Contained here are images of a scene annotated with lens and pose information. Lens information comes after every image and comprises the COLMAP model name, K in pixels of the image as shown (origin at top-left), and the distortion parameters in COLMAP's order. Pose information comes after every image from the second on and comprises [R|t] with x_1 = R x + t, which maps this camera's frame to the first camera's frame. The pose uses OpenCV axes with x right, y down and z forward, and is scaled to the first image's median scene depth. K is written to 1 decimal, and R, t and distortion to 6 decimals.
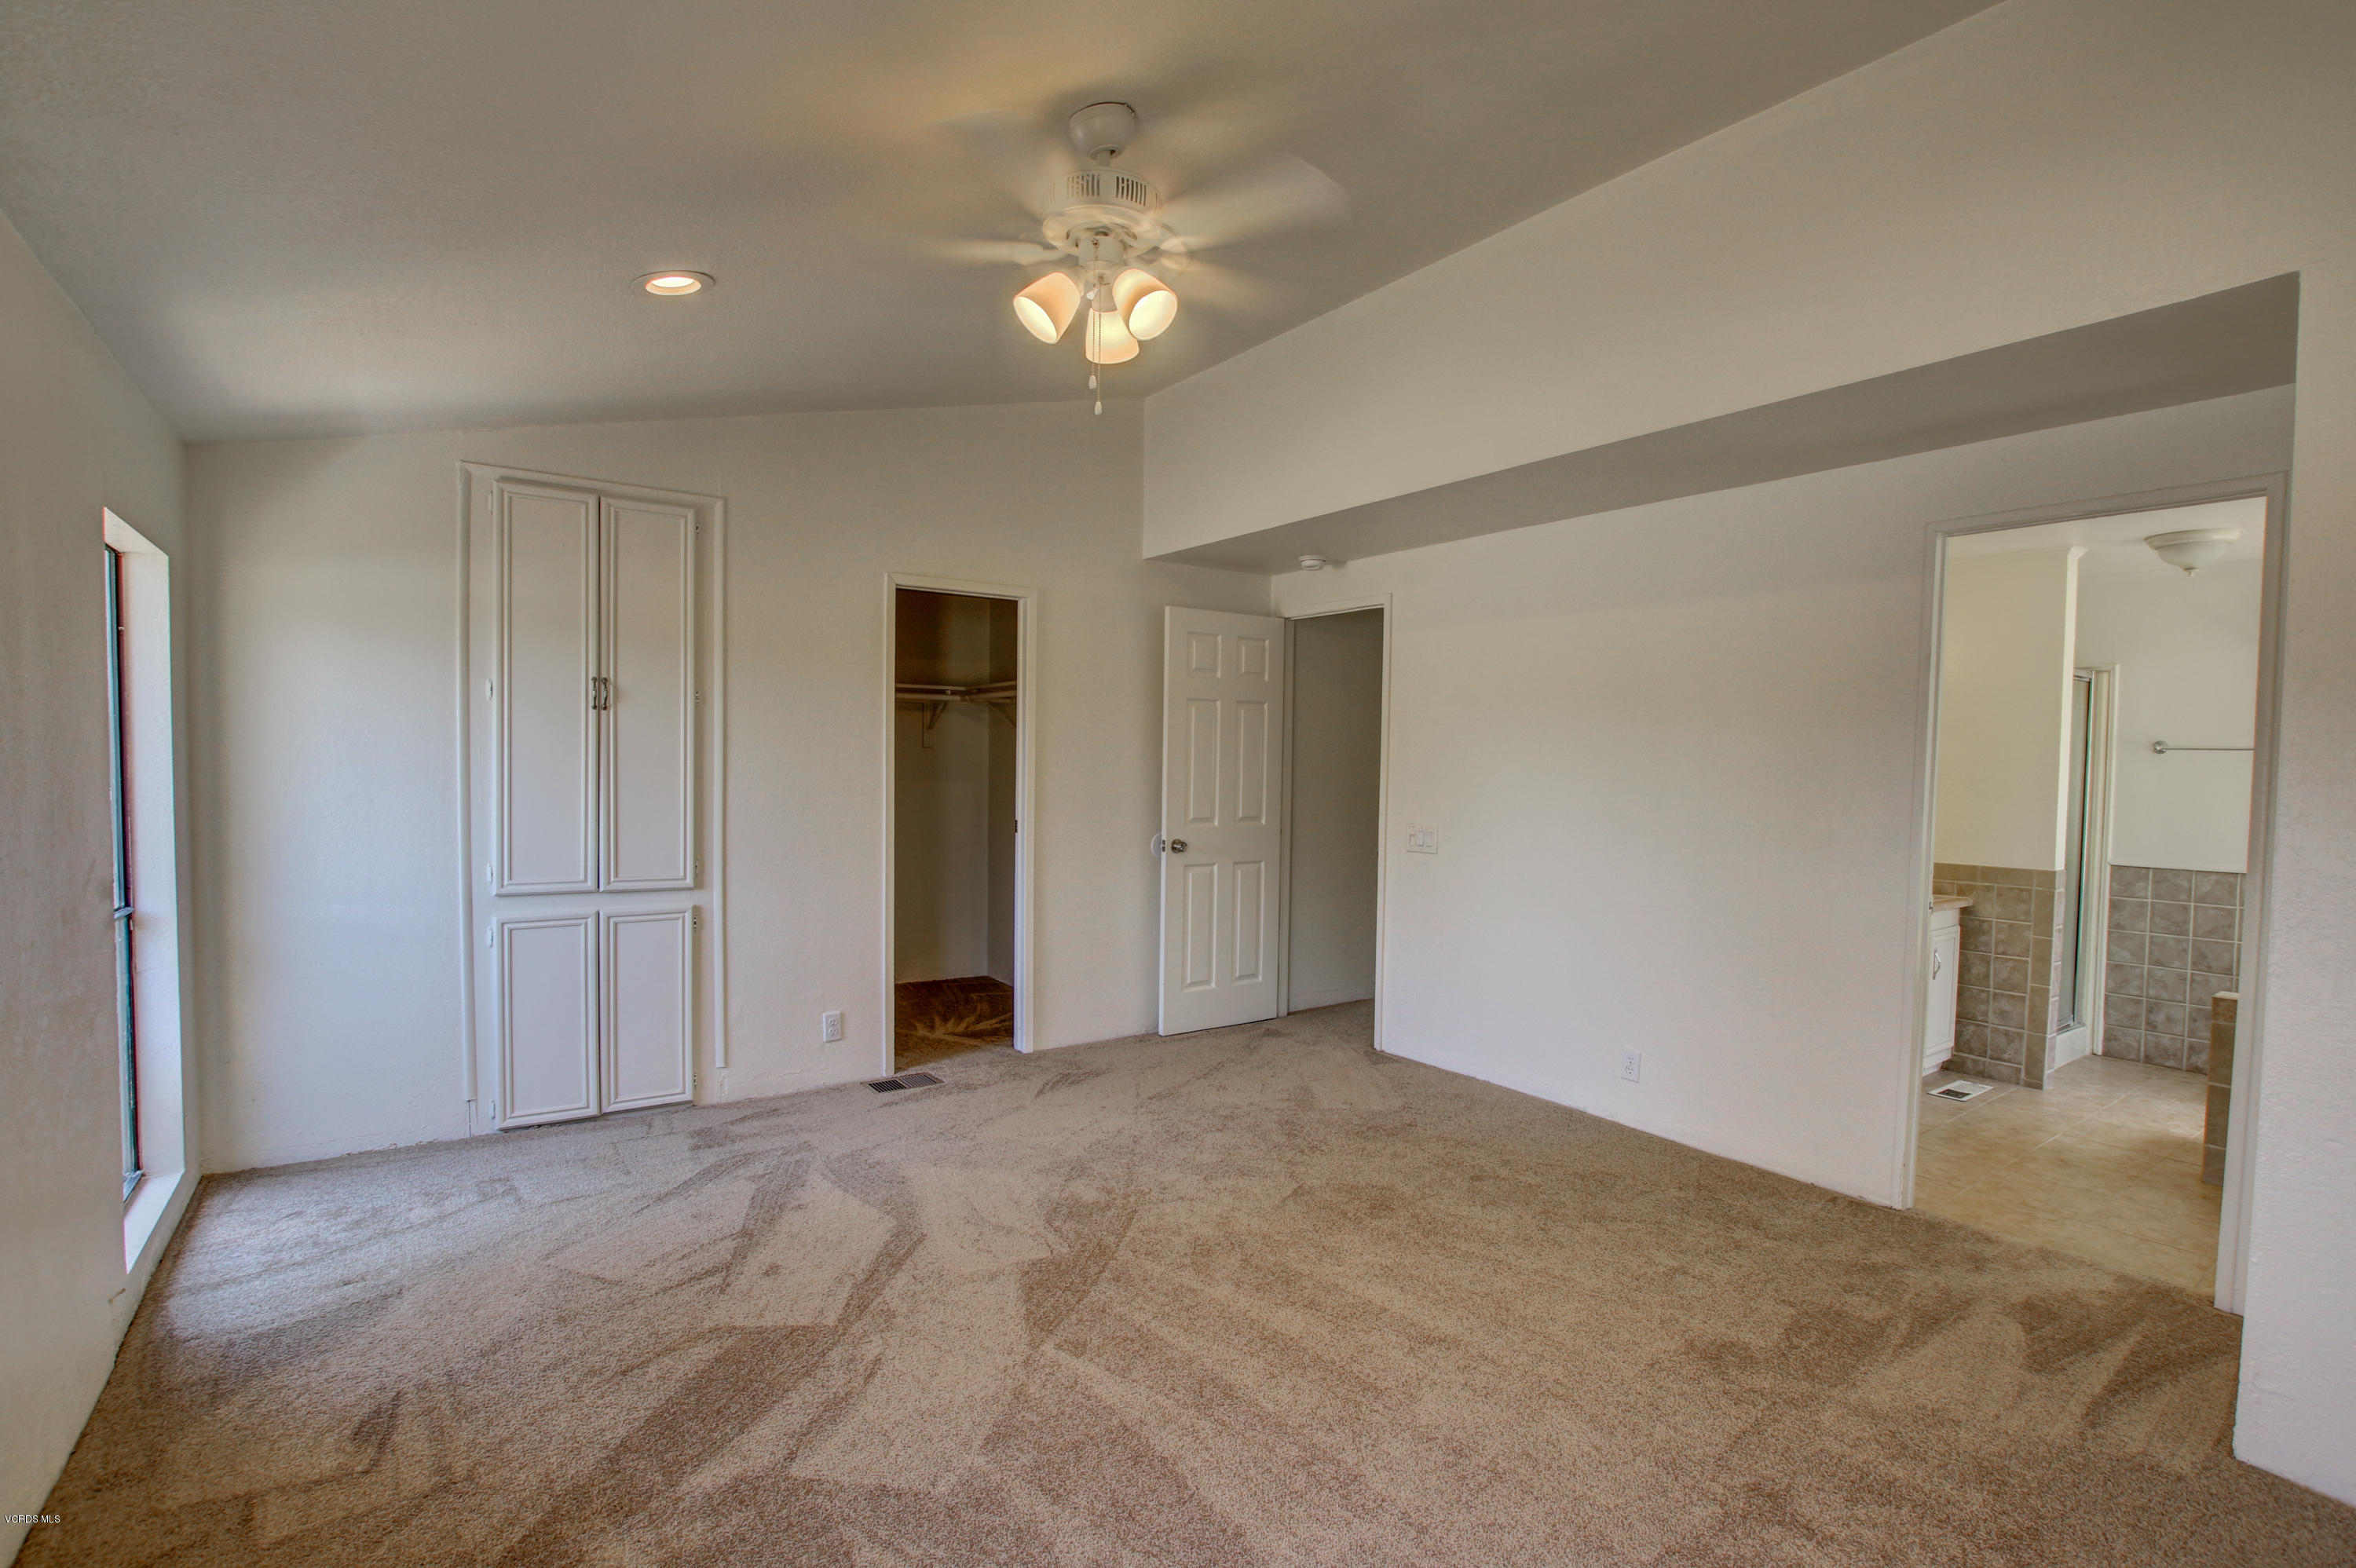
lens RADIAL K [[1090.4, 0, 1175.0], [0, 1090.4, 801.6], [0, 0, 1]] dist [-0.032255, 0.003357]
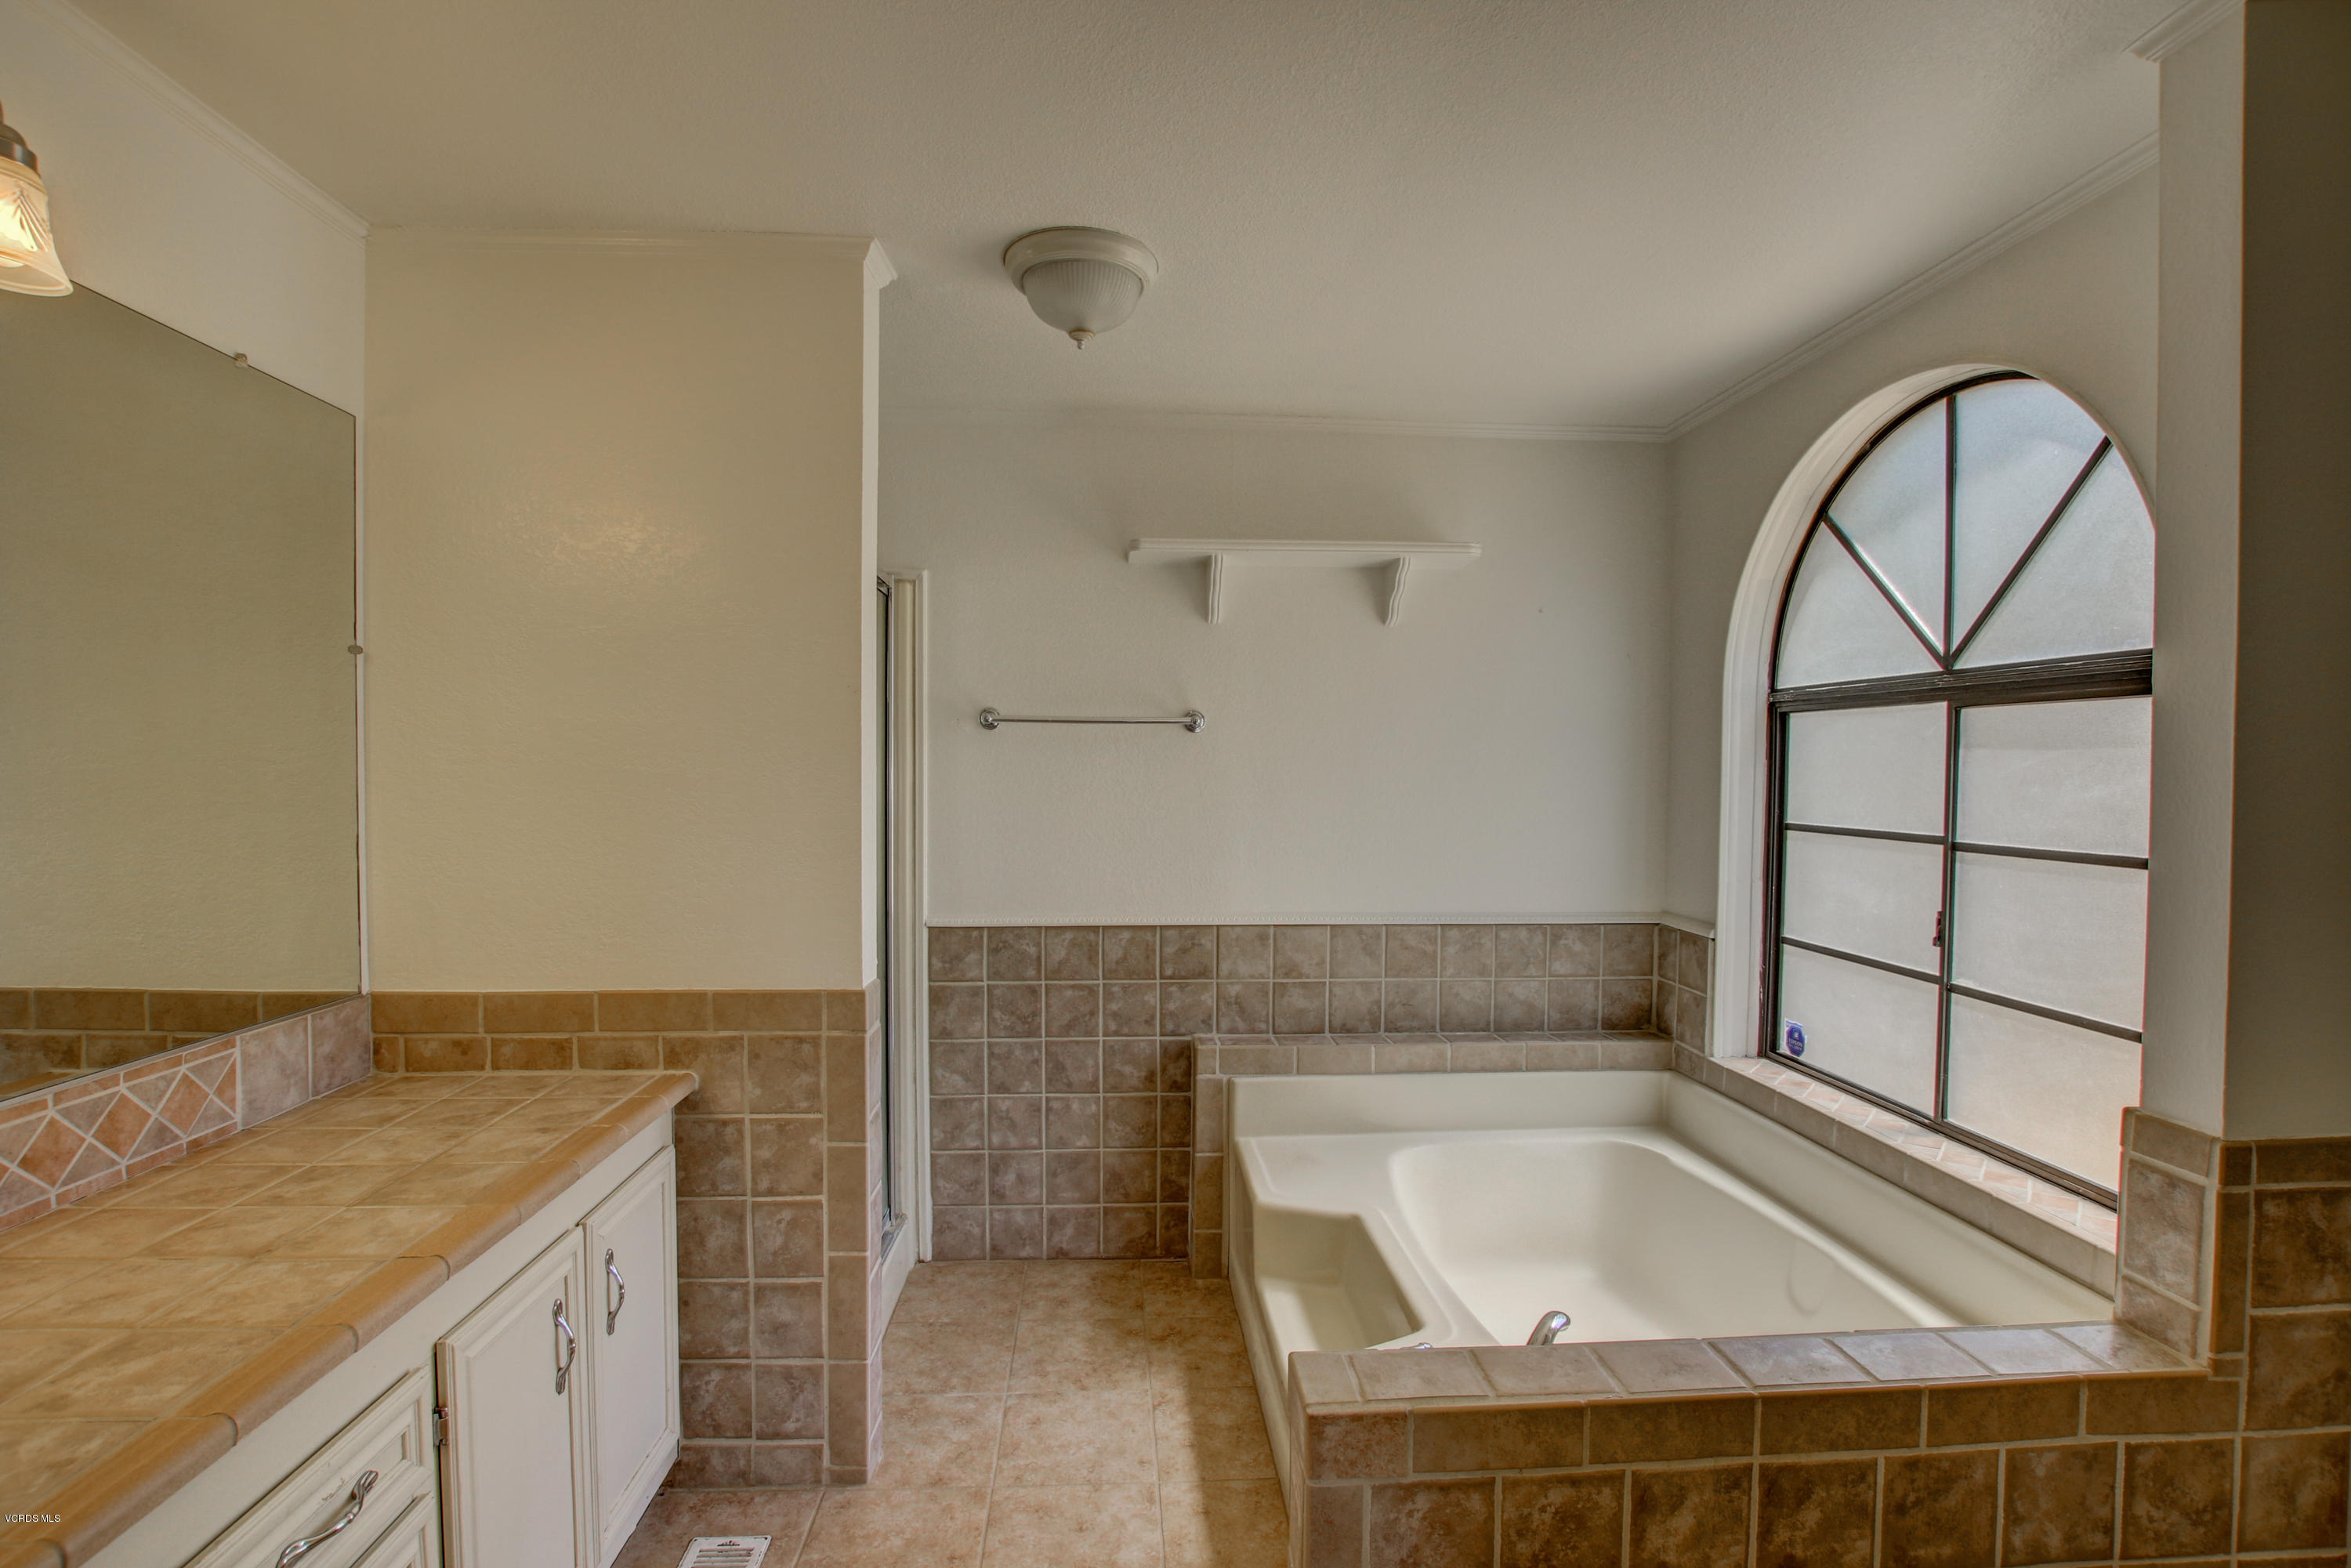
lens RADIAL K [[1088.1, 0, 1172.6], [0, 1088.1, 801.6], [0, 0, 1]] dist [-0.032255, 0.003357]
pose [[0.527862, -0.036942, 0.848527, 0.487689], [0.035565, 0.999139, 0.021375, -0.015341], [-0.848586, 0.018895, 0.528721, 0.618645]]
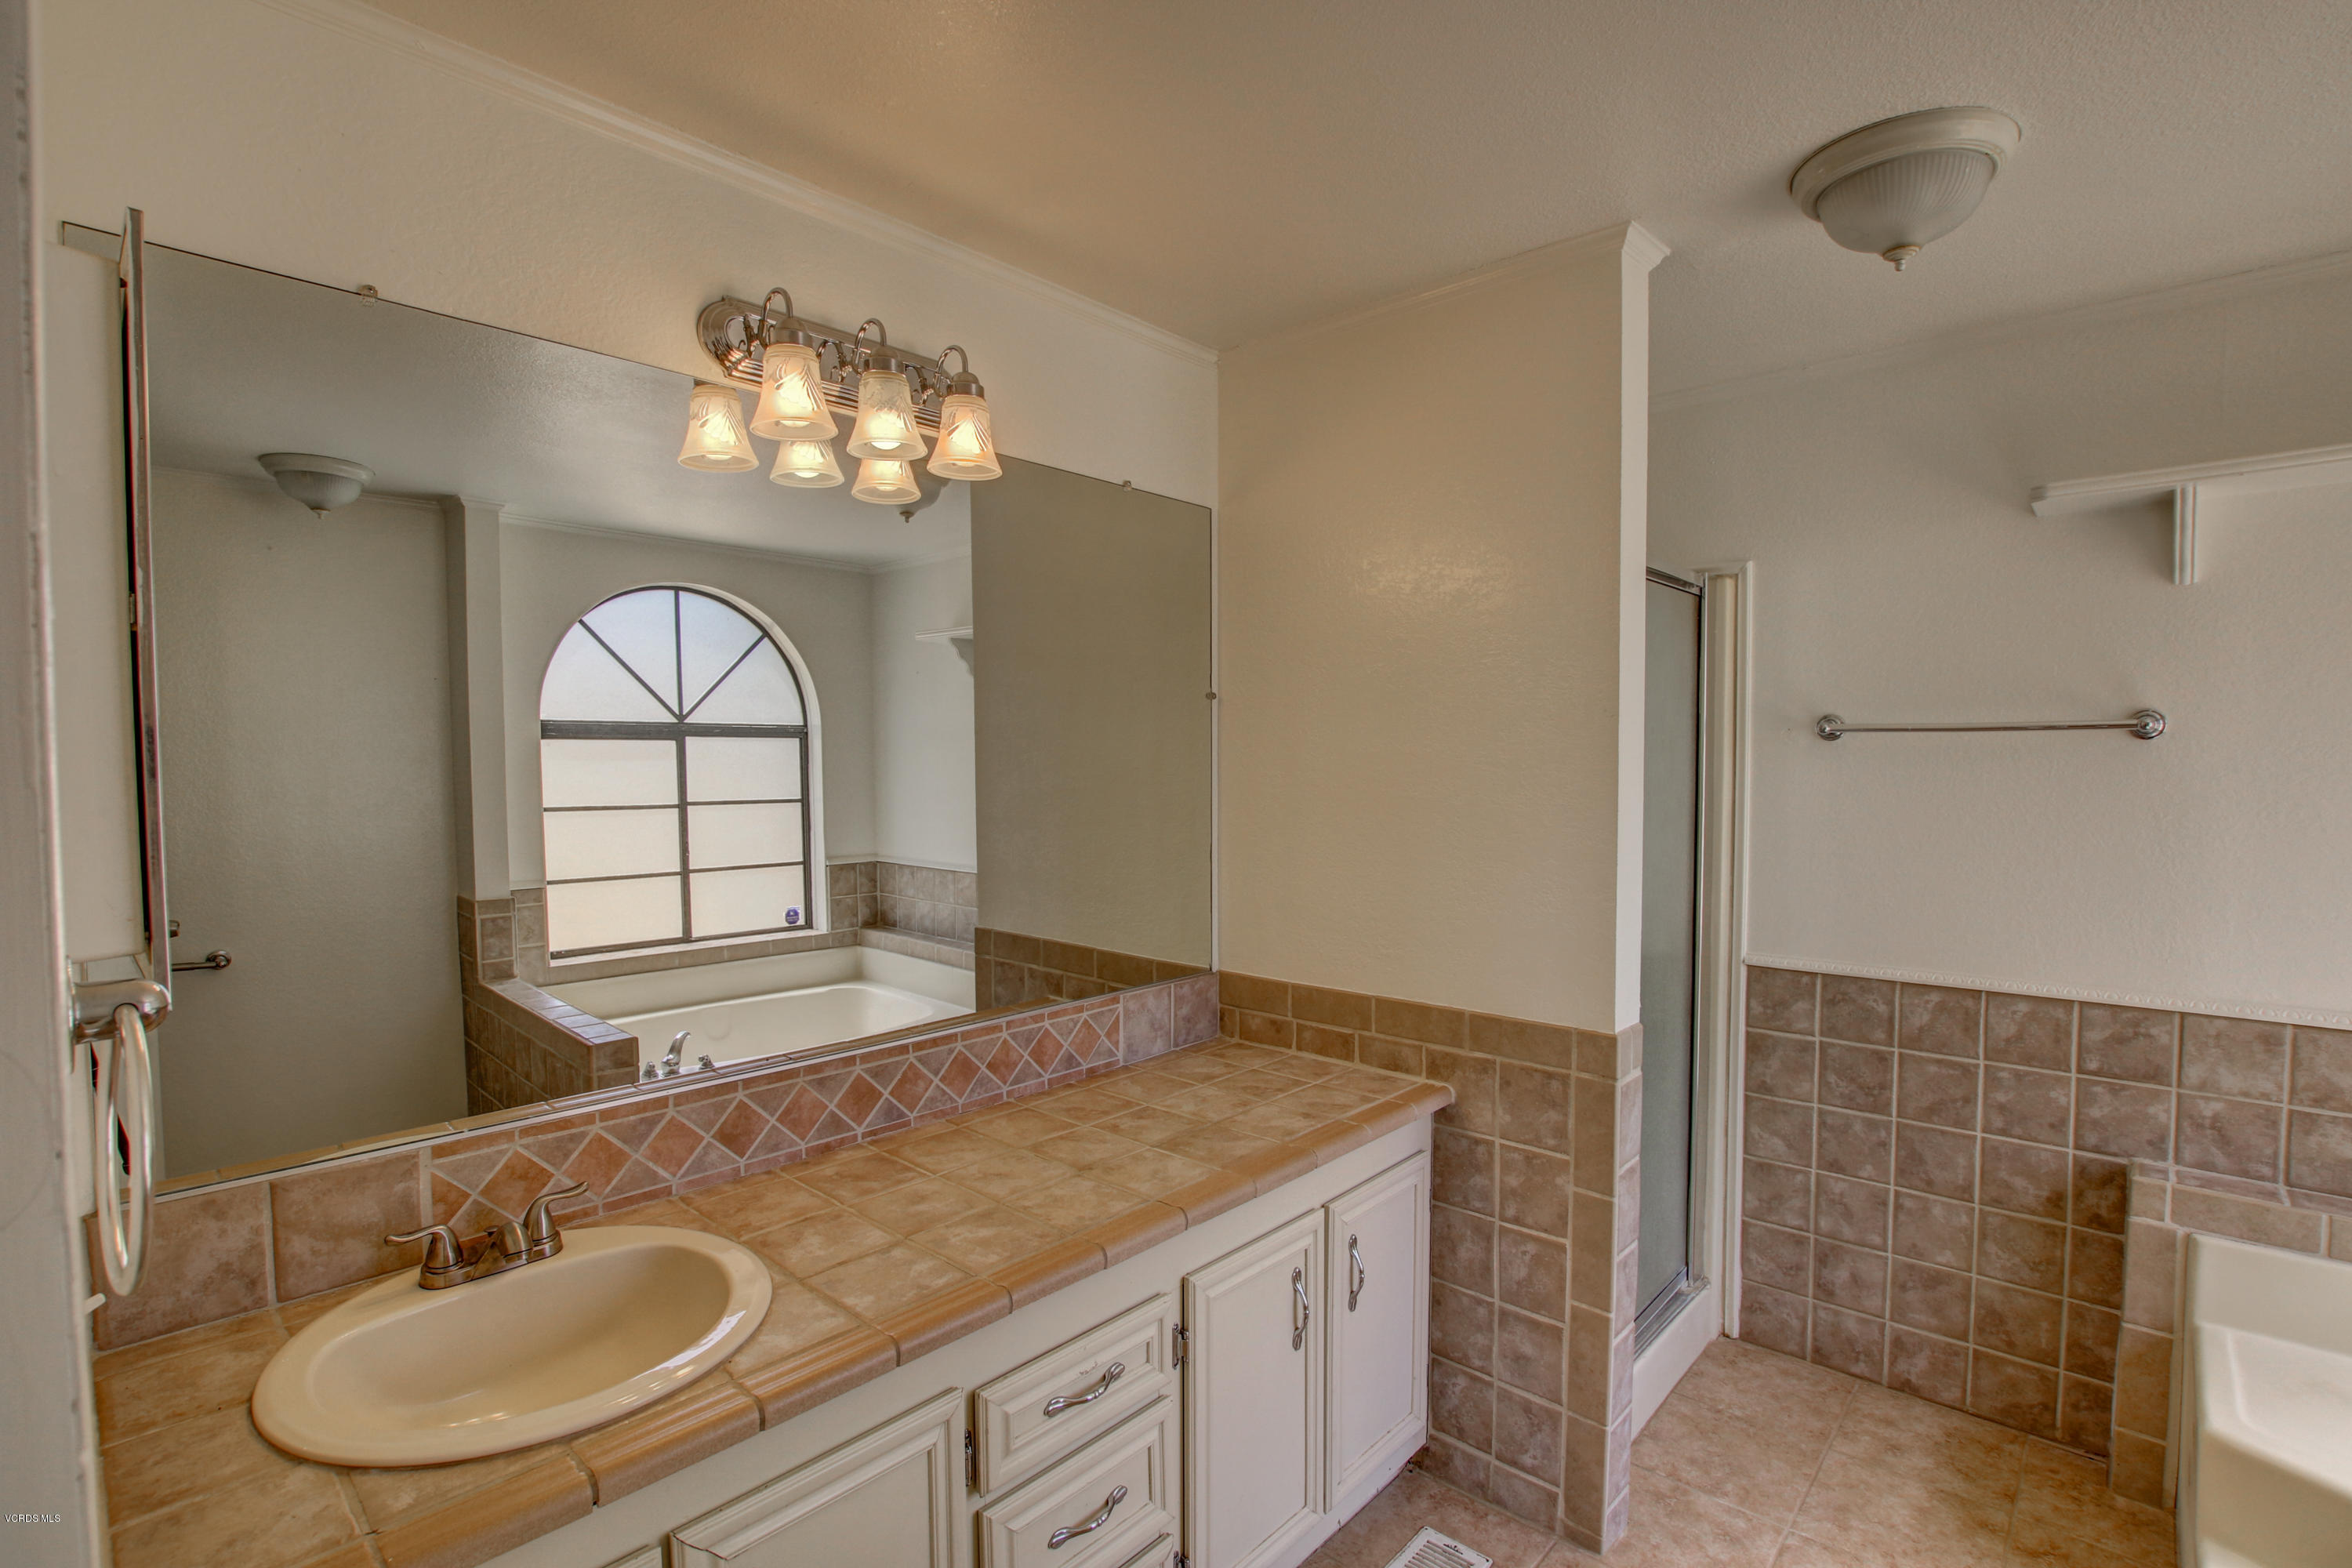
lens RADIAL K [[1088.6, 0, 1173.0], [0, 1088.6, 801.6], [0, 0, 1]] dist [-0.032255, 0.003357]
pose [[0.977631, -0.026822, 0.208611, 0.541619], [0.026082, 0.999640, 0.006297, -0.028577], [-0.208705, -0.000715, 0.977978, 0.594942]]
